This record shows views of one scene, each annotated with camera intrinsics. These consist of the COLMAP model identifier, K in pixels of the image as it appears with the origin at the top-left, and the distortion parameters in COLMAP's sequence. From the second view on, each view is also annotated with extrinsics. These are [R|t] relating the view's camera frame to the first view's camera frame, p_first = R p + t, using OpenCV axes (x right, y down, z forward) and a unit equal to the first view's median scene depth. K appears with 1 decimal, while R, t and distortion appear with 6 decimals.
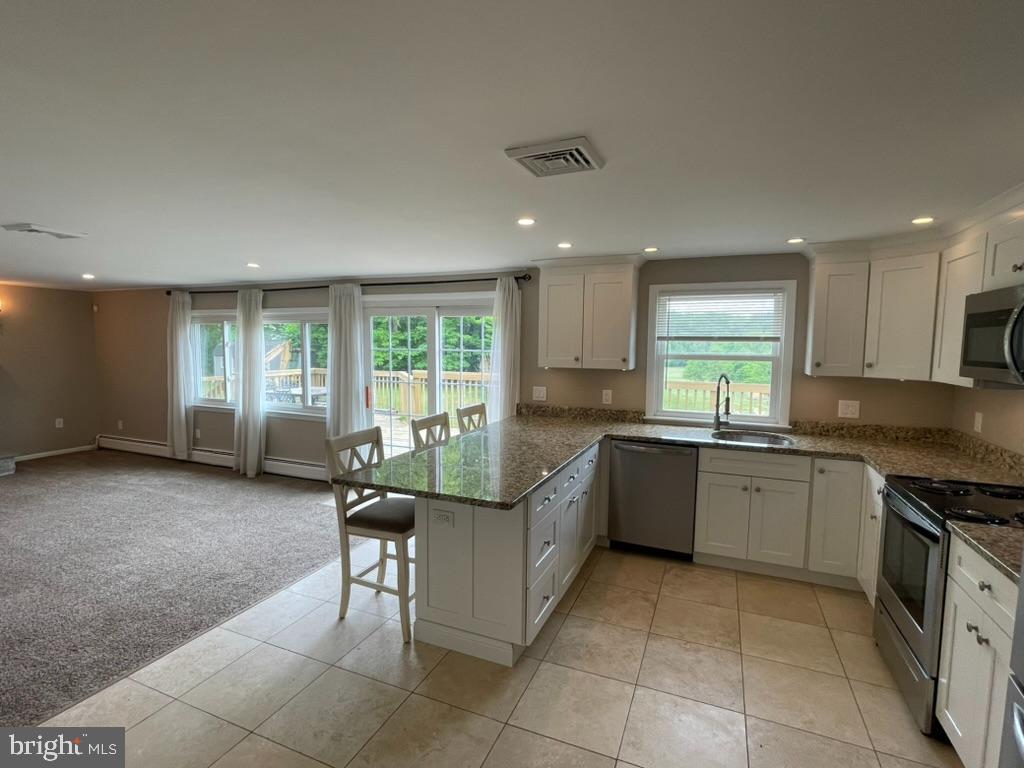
lens RADIAL K [[501.9, 0, 508.3], [0, 501.9, 387.1], [0, 0, 1]] dist [-0.019291, 0.011786]
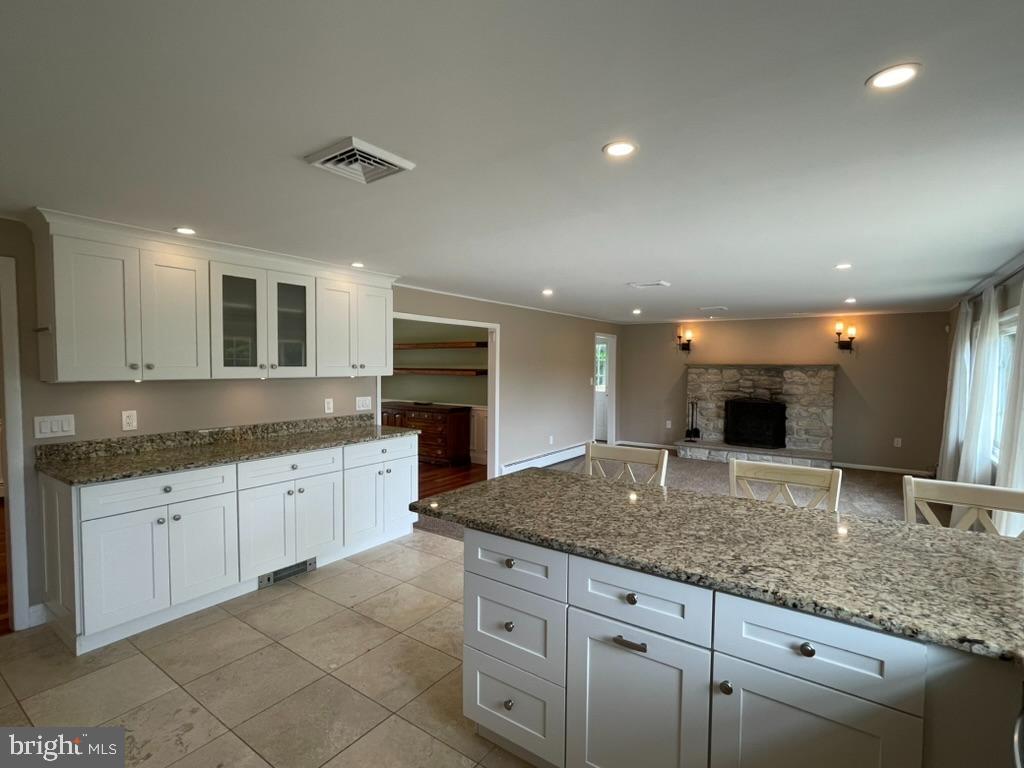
lens RADIAL K [[501.9, 0, 508.3], [0, 501.9, 387.1], [0, 0, 1]] dist [-0.019291, 0.011786]
pose [[-0.220381, 0.029365, -0.974972, 0.541264], [-0.097280, 0.993902, 0.051924, -0.031908], [0.970551, 0.106288, -0.216180, 0.824821]]
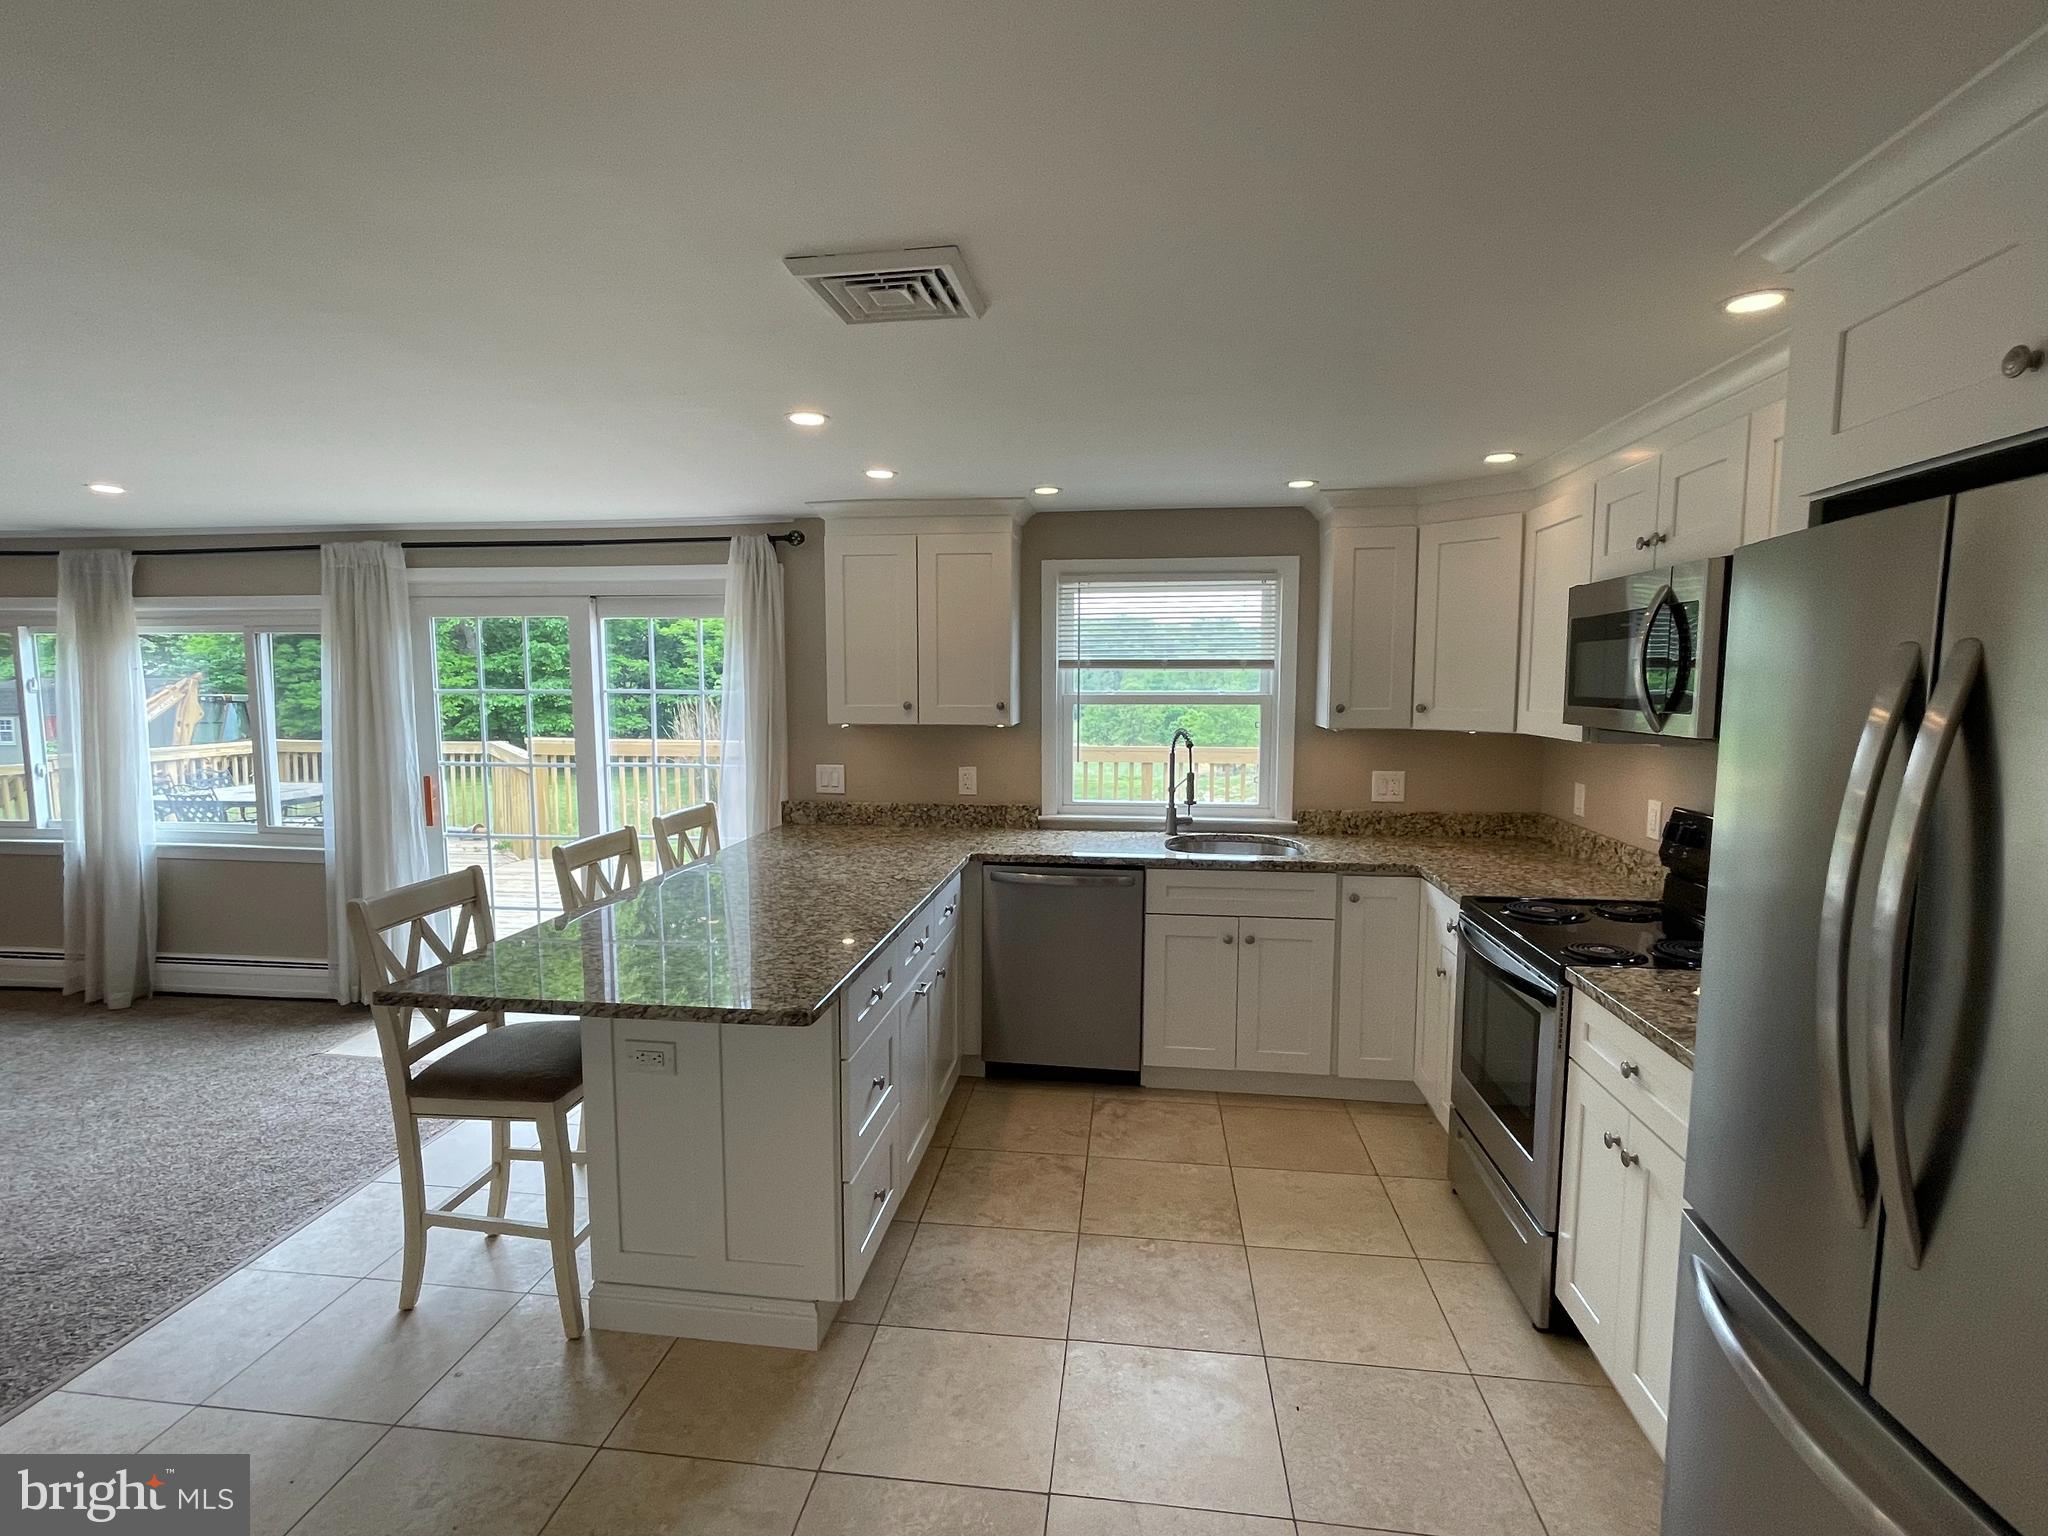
lens RADIAL K [[1003.7, 0, 1016.6], [0, 1003.7, 774.2], [0, 0, 1]] dist [-0.019291, 0.011786]
pose [[0.961837, -0.034910, 0.271388, -0.033650], [0.032169, 0.999377, 0.014543, 0.000402], [-0.271727, -0.005258, 0.962360, 0.020183]]
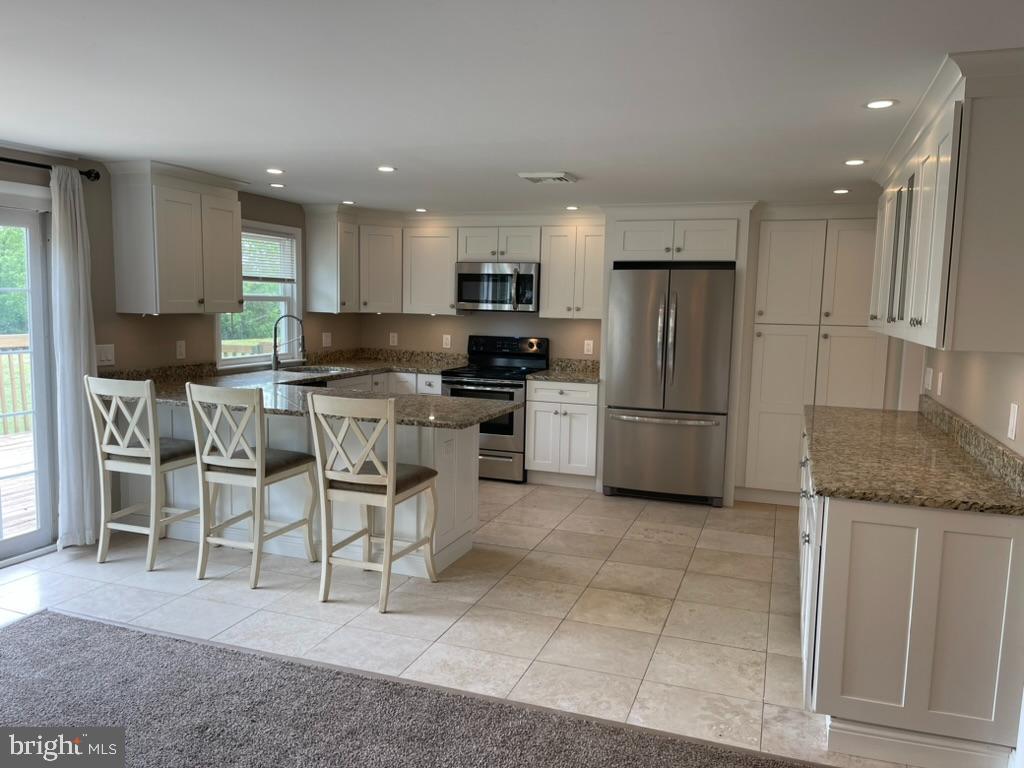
lens RADIAL K [[777.6, 0, 512.0], [0, 777.6, 384.0], [0, 0, 1]] dist [0.069829, -0.004137]
pose [[-0.057803, -0.117940, 0.991337, -1.333463], [0.063226, 0.990571, 0.121535, -0.055457], [-0.996324, 0.069703, -0.049801, 0.685180]]
